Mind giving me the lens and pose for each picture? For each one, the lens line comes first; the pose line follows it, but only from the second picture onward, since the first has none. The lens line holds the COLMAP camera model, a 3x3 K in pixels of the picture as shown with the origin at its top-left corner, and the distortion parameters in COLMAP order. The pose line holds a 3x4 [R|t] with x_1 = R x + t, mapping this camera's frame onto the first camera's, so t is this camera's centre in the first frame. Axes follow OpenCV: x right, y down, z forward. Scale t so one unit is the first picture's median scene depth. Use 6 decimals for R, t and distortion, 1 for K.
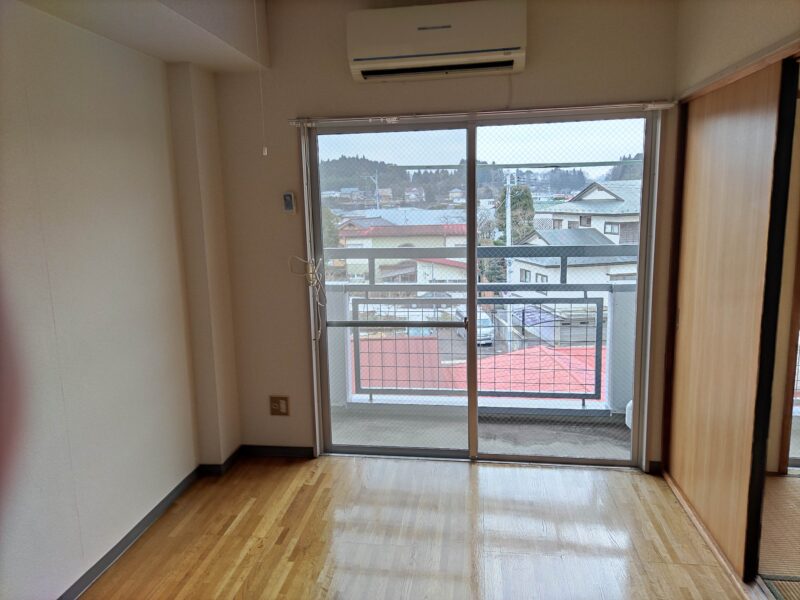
lens RADIAL K [[592.4, 0, 392.8], [0, 592.4, 295.1], [0, 0, 1]] dist [0.089155, -0.105927]
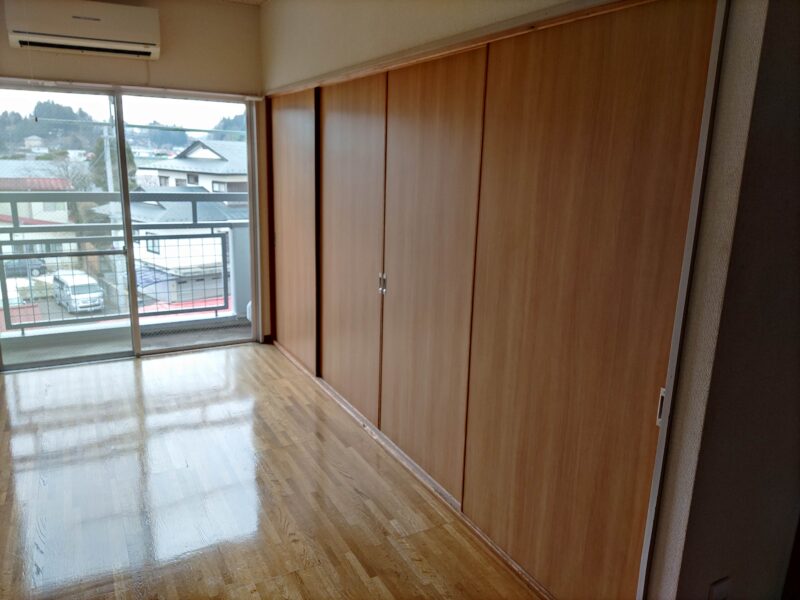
lens RADIAL K [[592.4, 0, 392.8], [0, 592.4, 295.1], [0, 0, 1]] dist [0.089155, -0.105927]
pose [[0.808480, -0.086698, 0.582103, -0.130486], [0.047385, 0.995468, 0.082451, 0.047807], [-0.586613, -0.039077, 0.808924, -0.297009]]
